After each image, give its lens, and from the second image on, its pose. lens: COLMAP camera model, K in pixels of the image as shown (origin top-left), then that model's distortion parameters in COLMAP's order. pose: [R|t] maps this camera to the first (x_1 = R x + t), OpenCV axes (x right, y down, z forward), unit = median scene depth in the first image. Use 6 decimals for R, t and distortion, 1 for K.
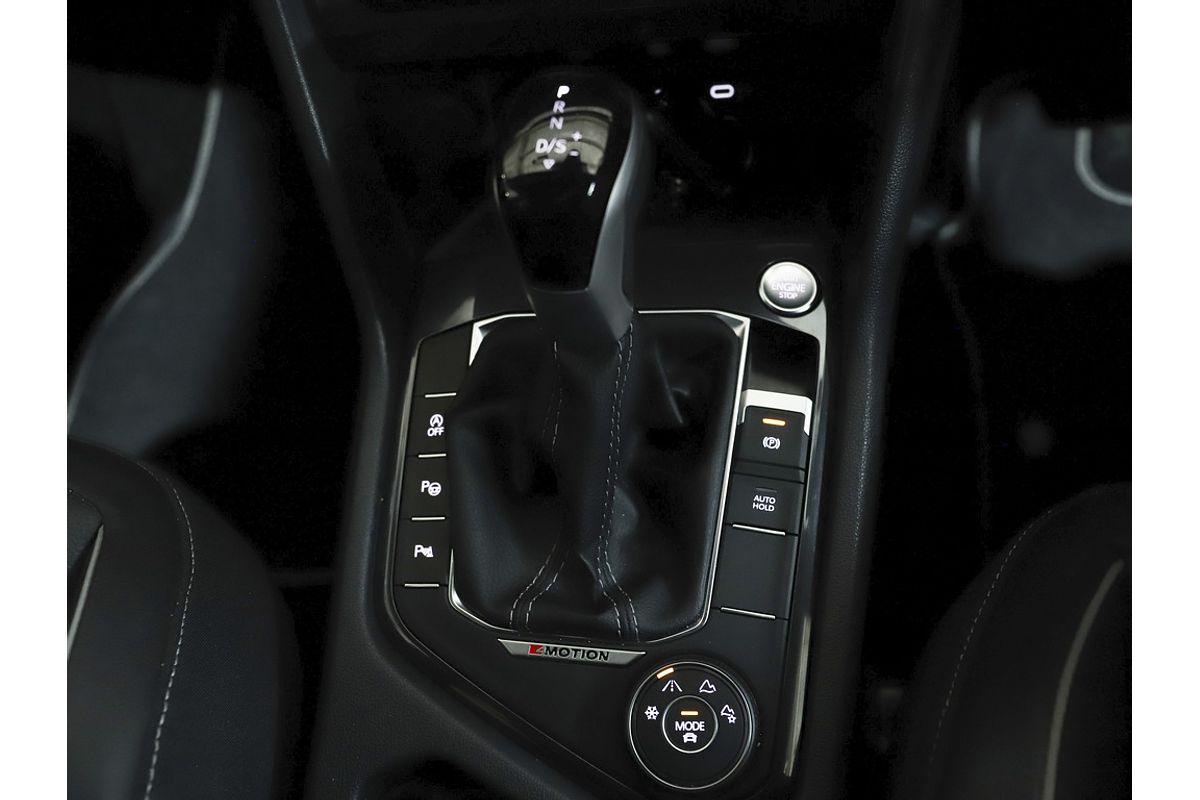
lens RADIAL K [[867.3, 0, 599.8], [0, 867.3, 404.3], [0, 0, 1]] dist [-0.074468, 0.029039]
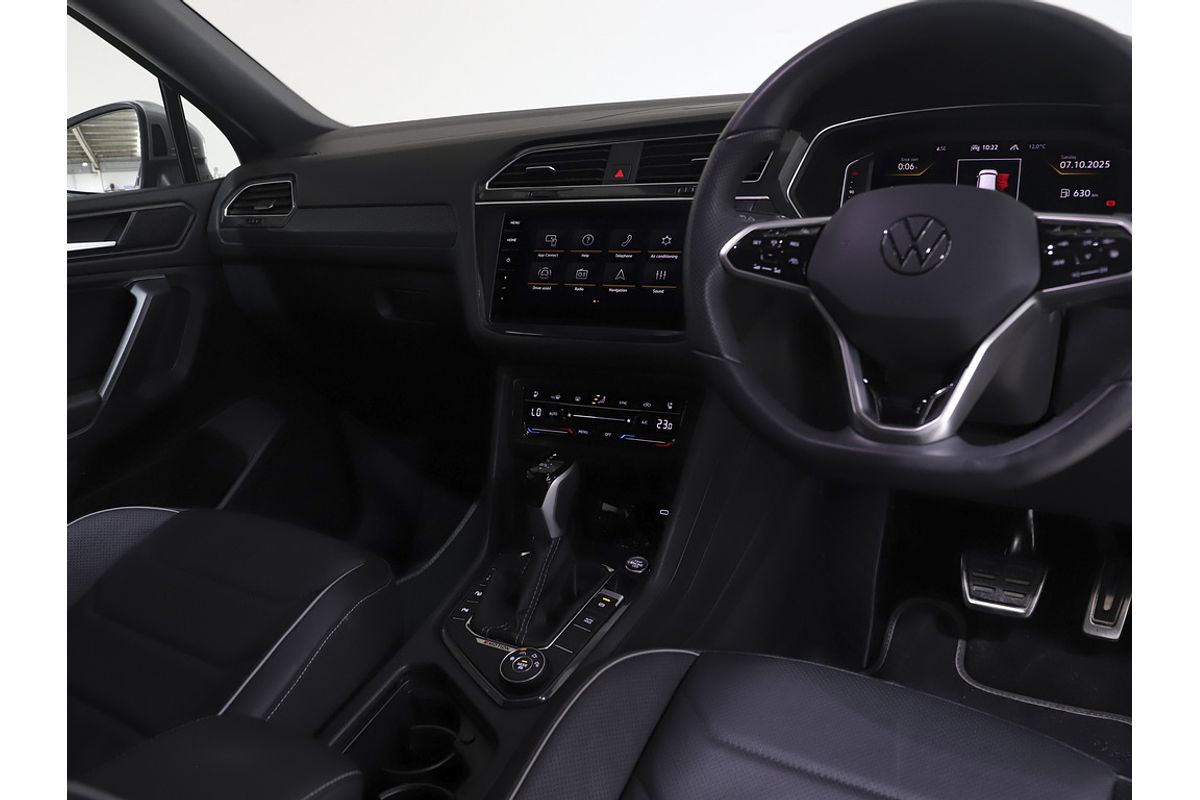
lens RADIAL K [[867.3, 0, 599.7], [0, 867.3, 401.7], [0, 0, 1]] dist [-0.074468, 0.029039]
pose [[0.927566, 0.188982, -0.322347, 0.969955], [-0.343495, 0.770824, -0.536509, 1.025488], [0.147082, 0.608372, 0.779904, -1.466498]]
